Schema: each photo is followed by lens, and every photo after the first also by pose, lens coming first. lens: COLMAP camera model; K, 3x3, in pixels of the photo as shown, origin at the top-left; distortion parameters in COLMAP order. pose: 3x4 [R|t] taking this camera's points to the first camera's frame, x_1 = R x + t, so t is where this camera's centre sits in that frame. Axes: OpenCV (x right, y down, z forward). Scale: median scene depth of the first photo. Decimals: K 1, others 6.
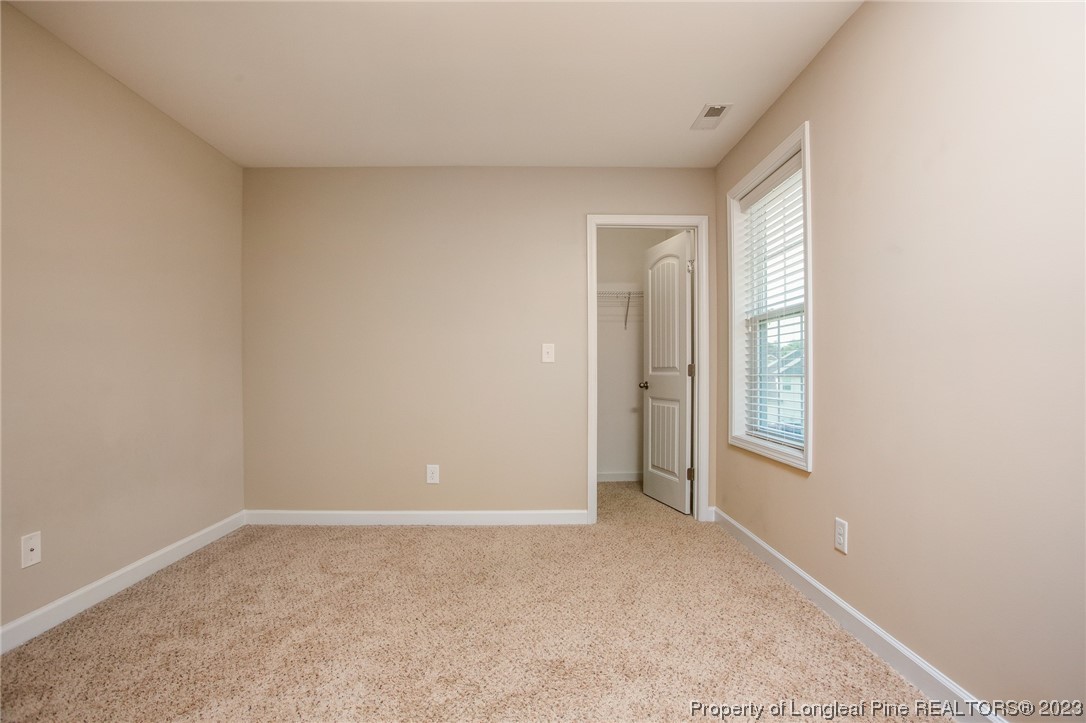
lens RADIAL K [[549.8, 0, 545.5], [0, 549.8, 357.6], [0, 0, 1]] dist [-0.066880, 0.024329]
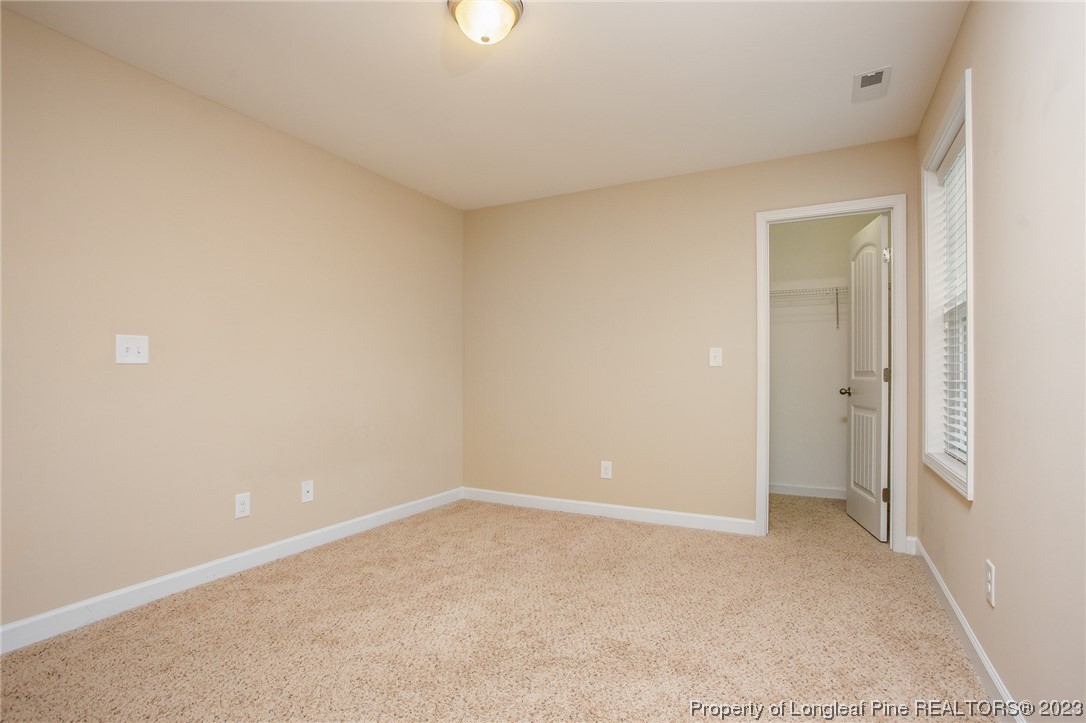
lens RADIAL K [[549.8, 0, 526.0], [0, 549.8, 356.3], [0, 0, 1]] dist [-0.066880, 0.024329]
pose [[0.862332, -0.013211, -0.506170, 0.233686], [0.008558, 0.999897, -0.011518, -0.001731], [0.506270, 0.005601, 0.862357, -0.021291]]
